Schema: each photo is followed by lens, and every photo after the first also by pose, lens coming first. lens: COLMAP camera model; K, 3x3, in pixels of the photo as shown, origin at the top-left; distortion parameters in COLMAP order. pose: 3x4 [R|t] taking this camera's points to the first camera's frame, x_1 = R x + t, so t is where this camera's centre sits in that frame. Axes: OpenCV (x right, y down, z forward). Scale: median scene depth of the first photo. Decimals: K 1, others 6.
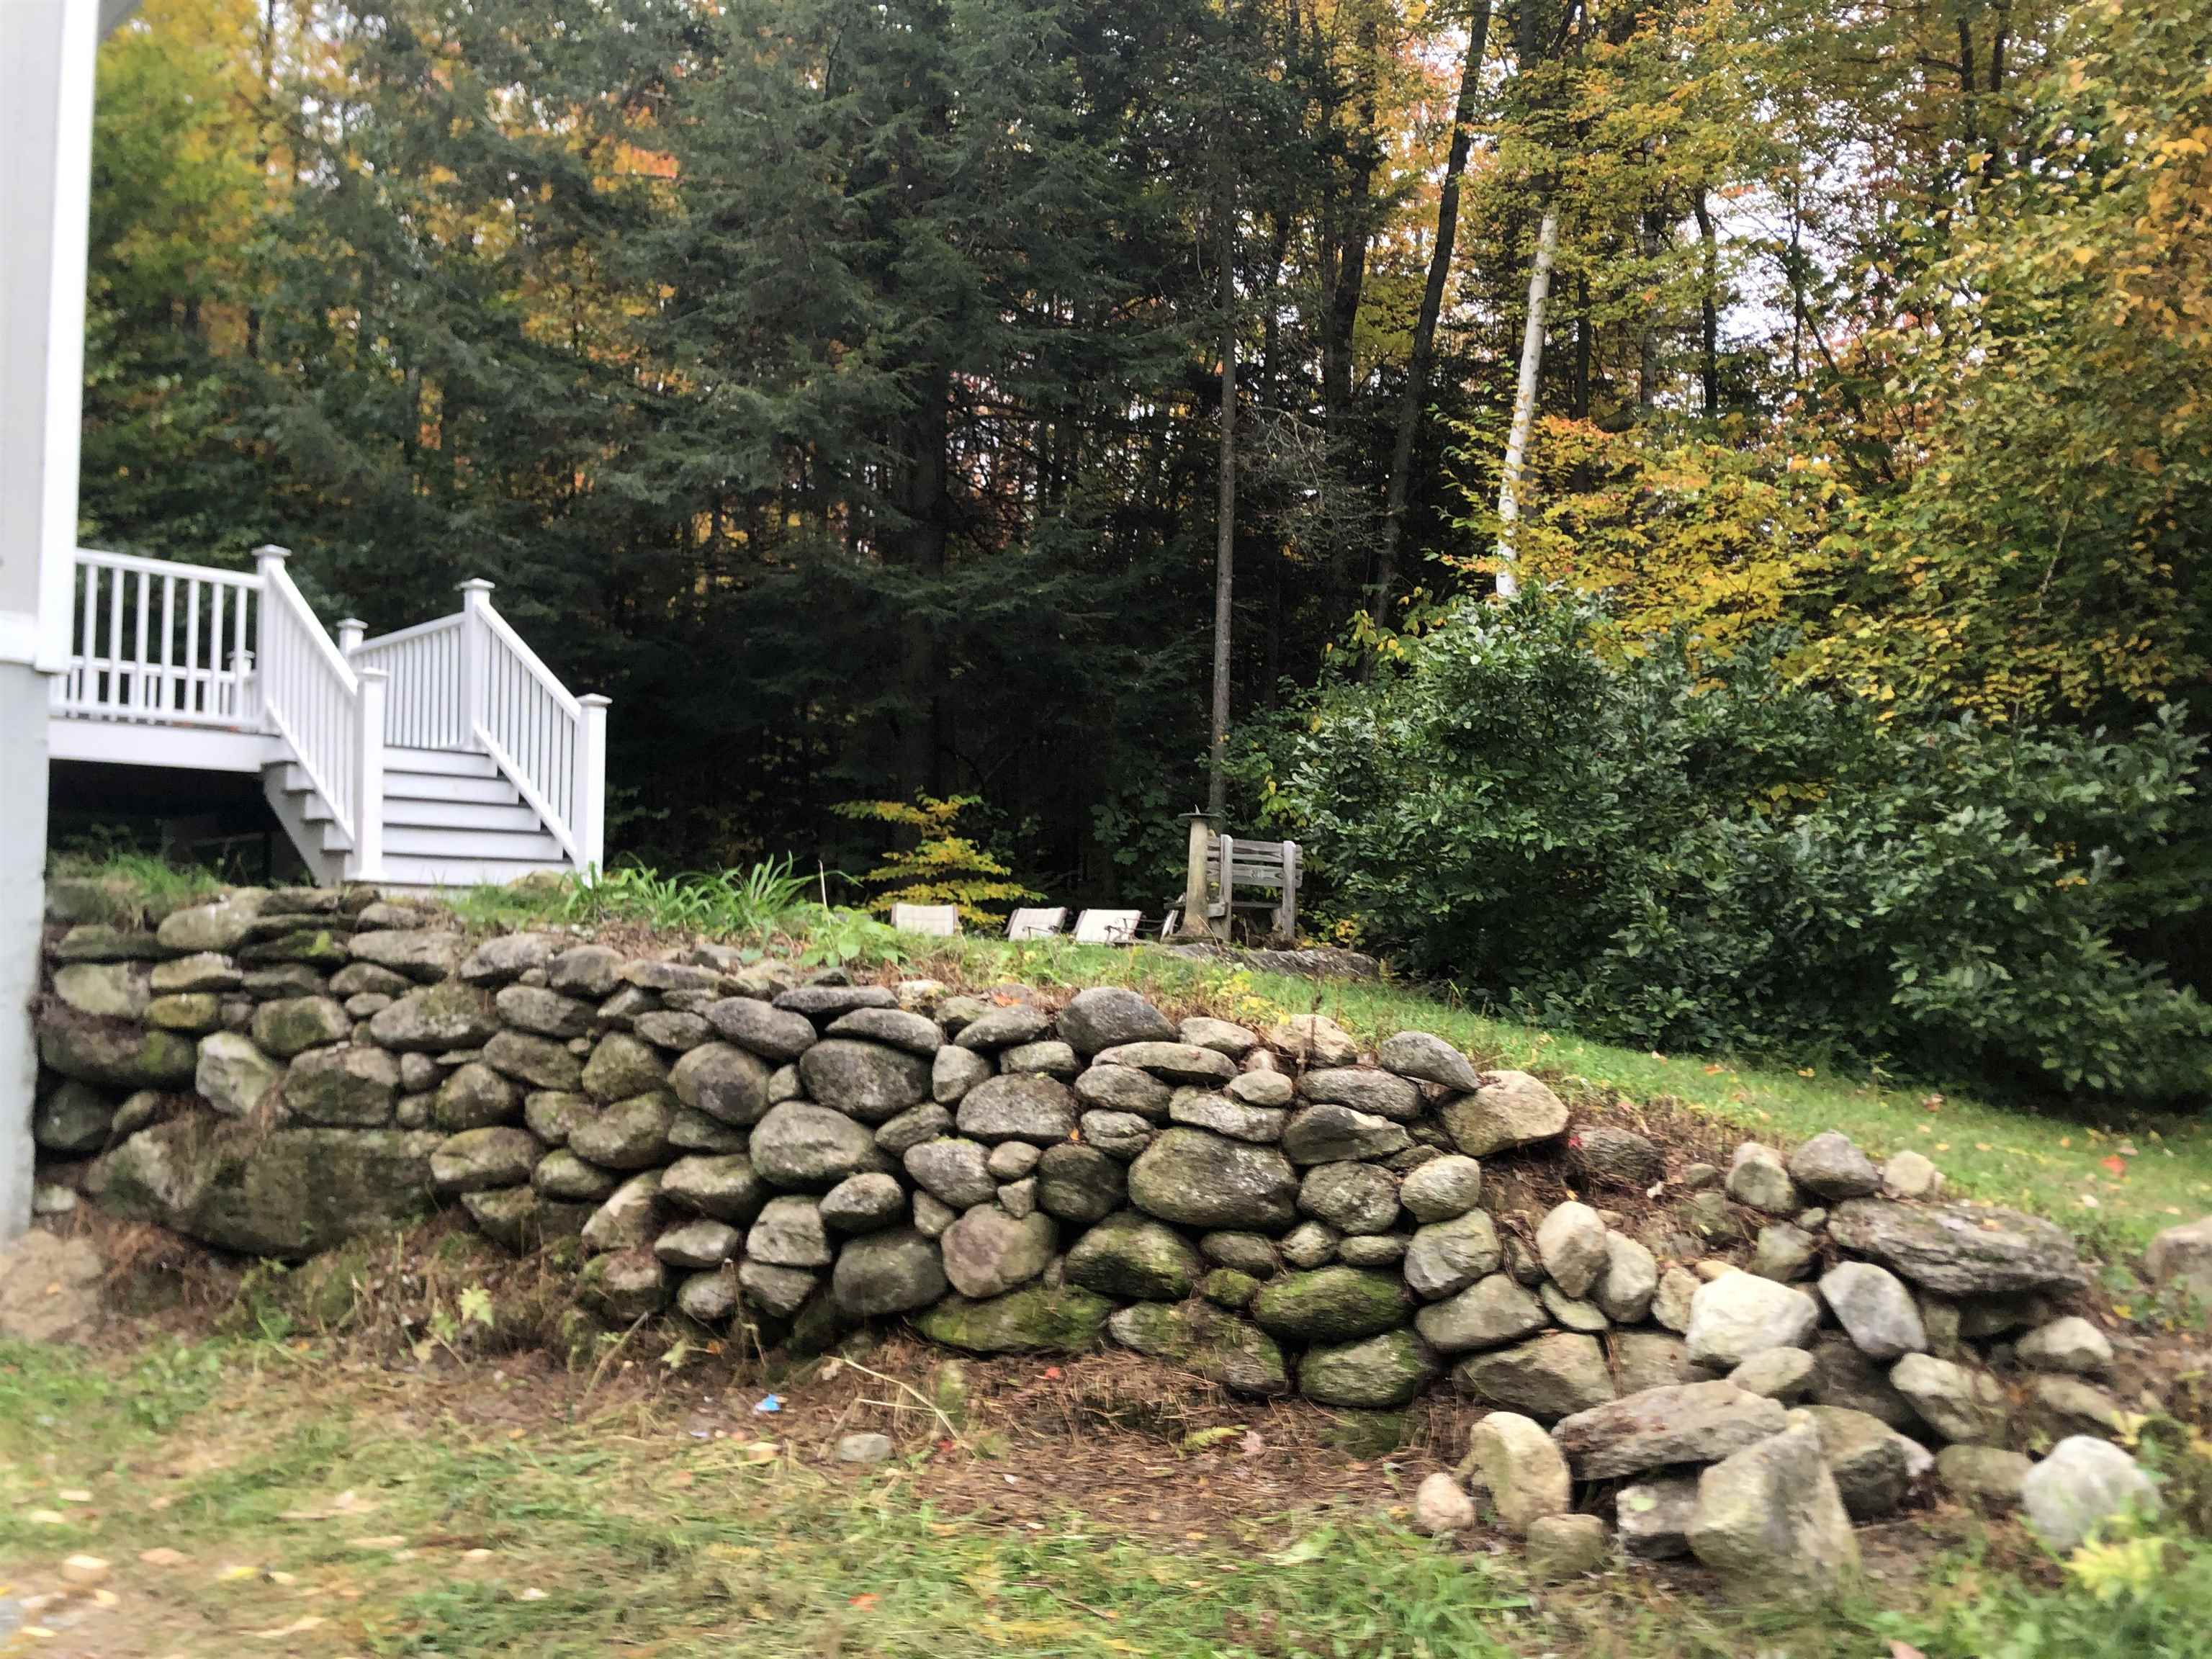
lens RADIAL K [[1804.4, 0, 1103.0], [0, 1804.4, 834.7], [0, 0, 1]] dist [0.023145, -0.029718]
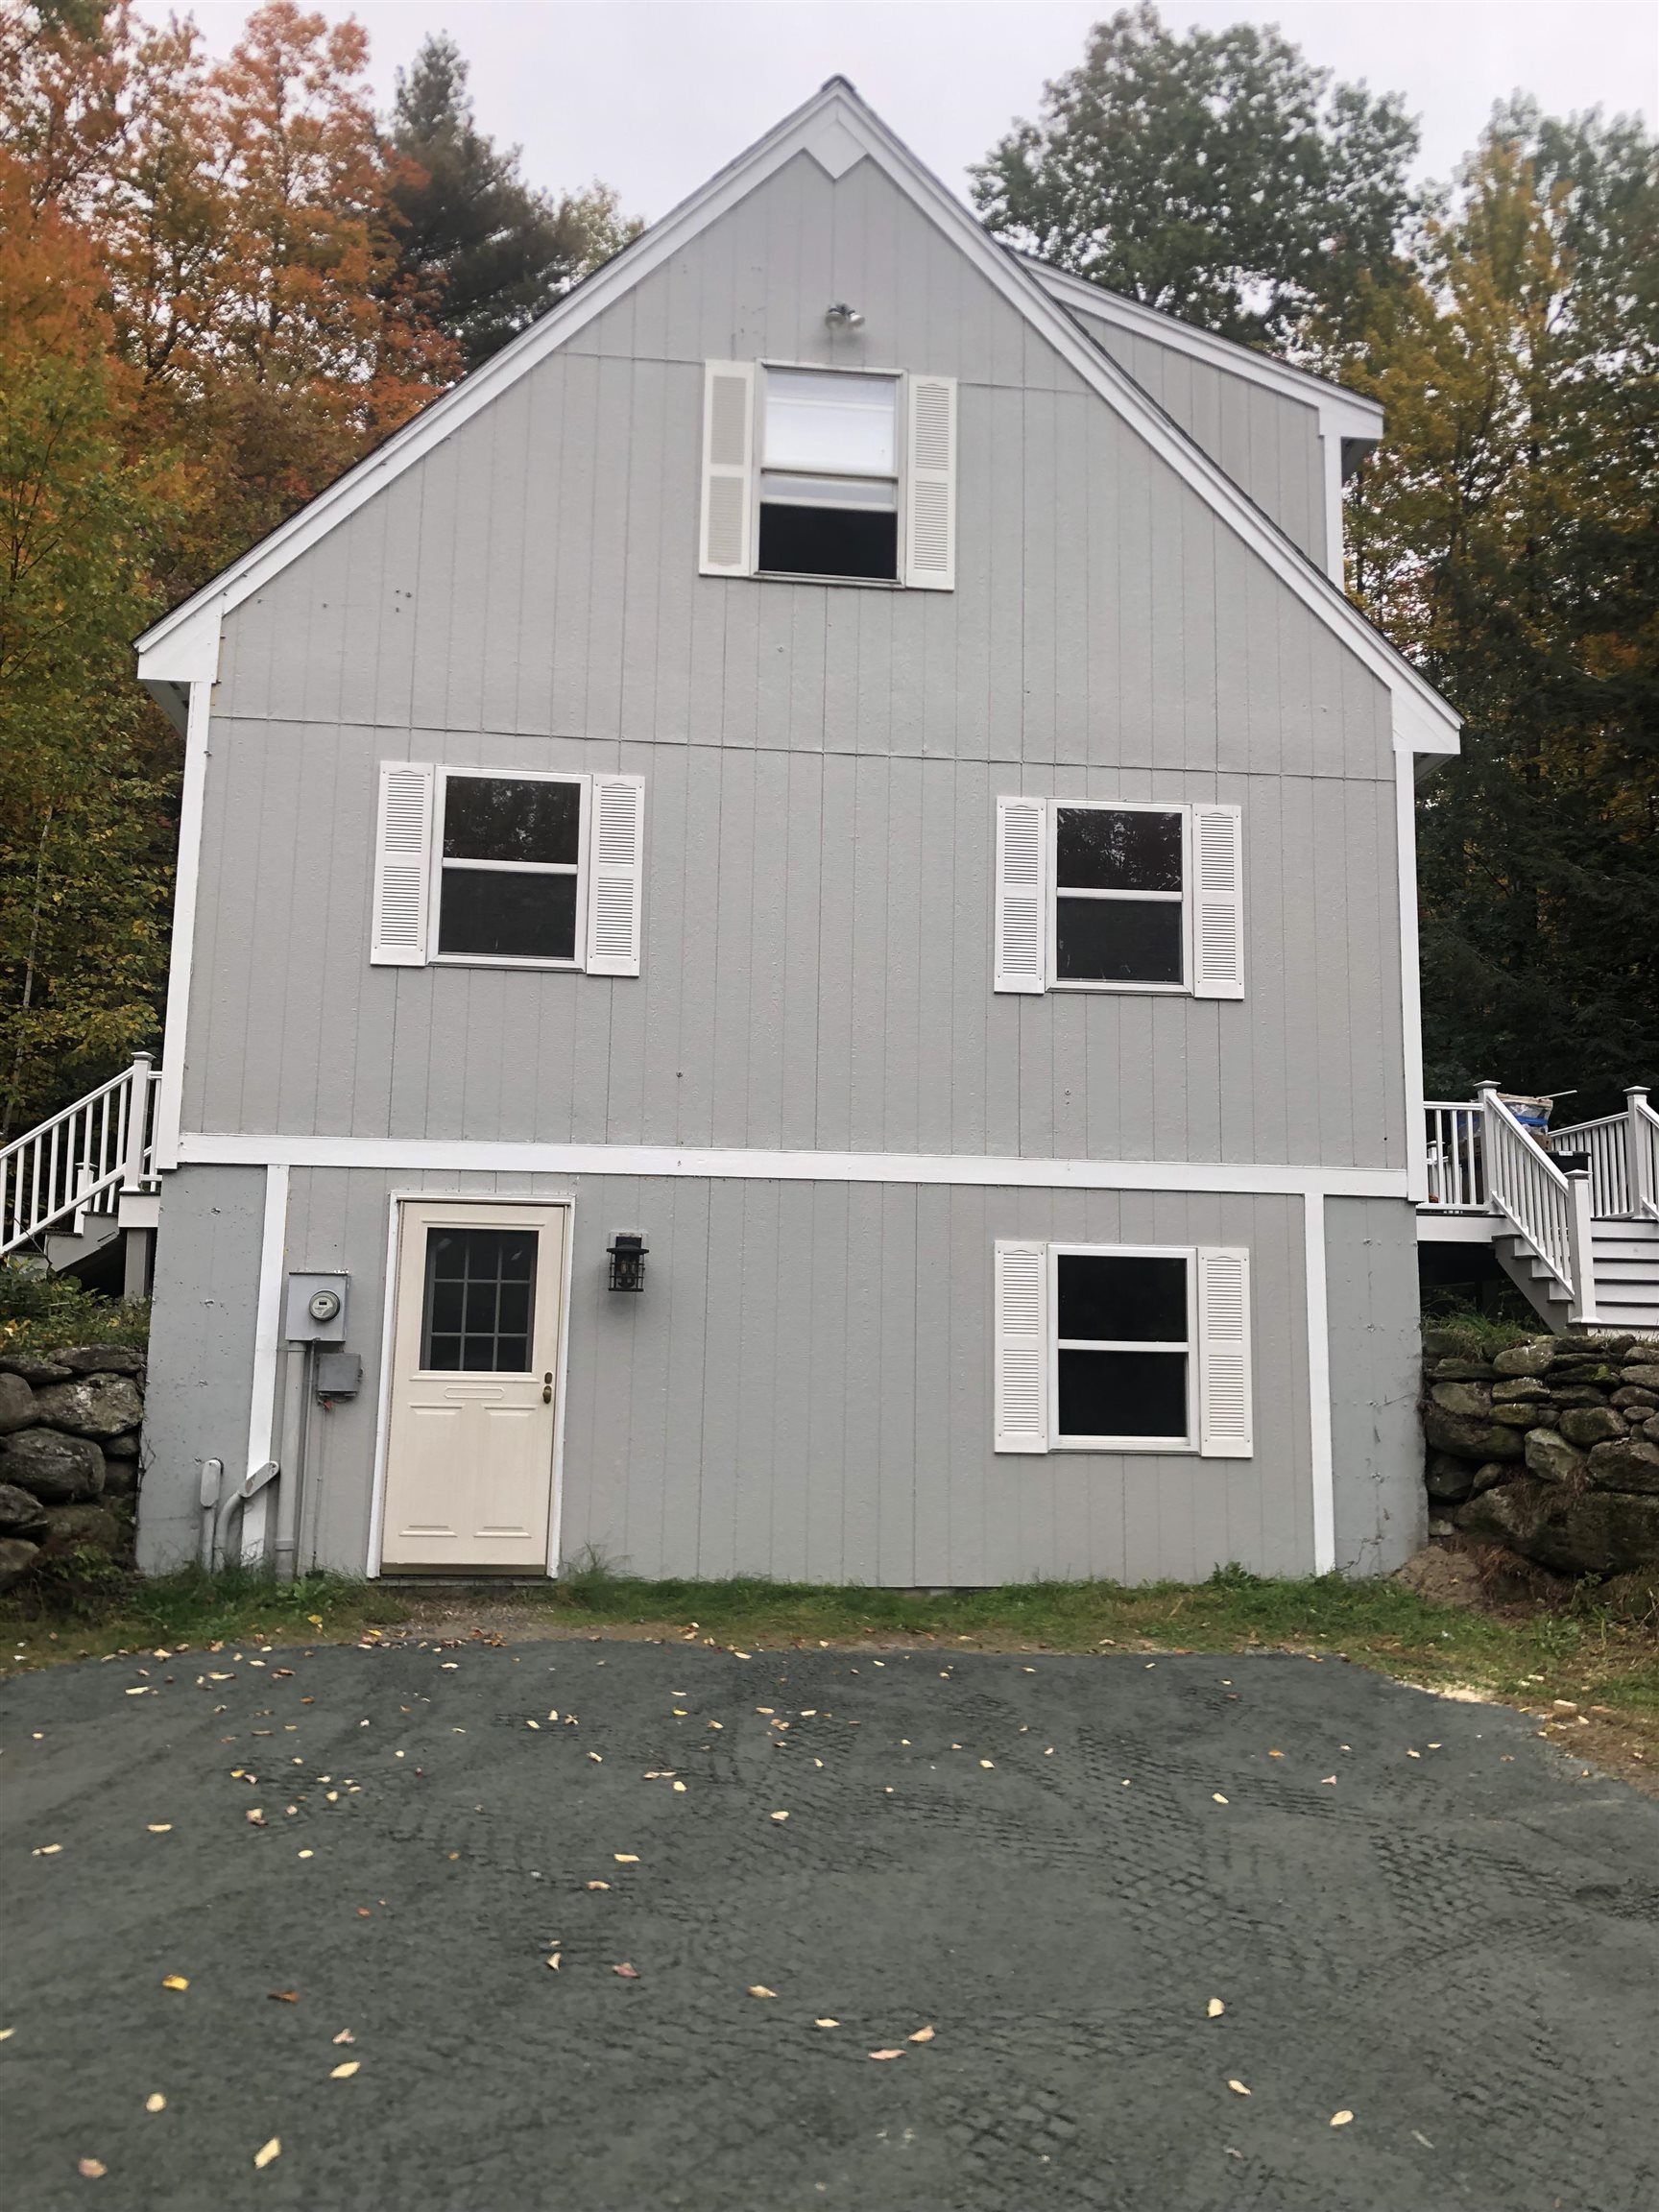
lens RADIAL K [[1804.4, 0, 822.2], [0, 1804.4, 1117.0], [0, 0, 1]] dist [0.023145, -0.029718]
pose [[0.761065, -0.073389, -0.644511, 0.072692], [0.027050, 0.996306, -0.081506, -0.048593], [0.648111, 0.044597, 0.760238, -0.608570]]
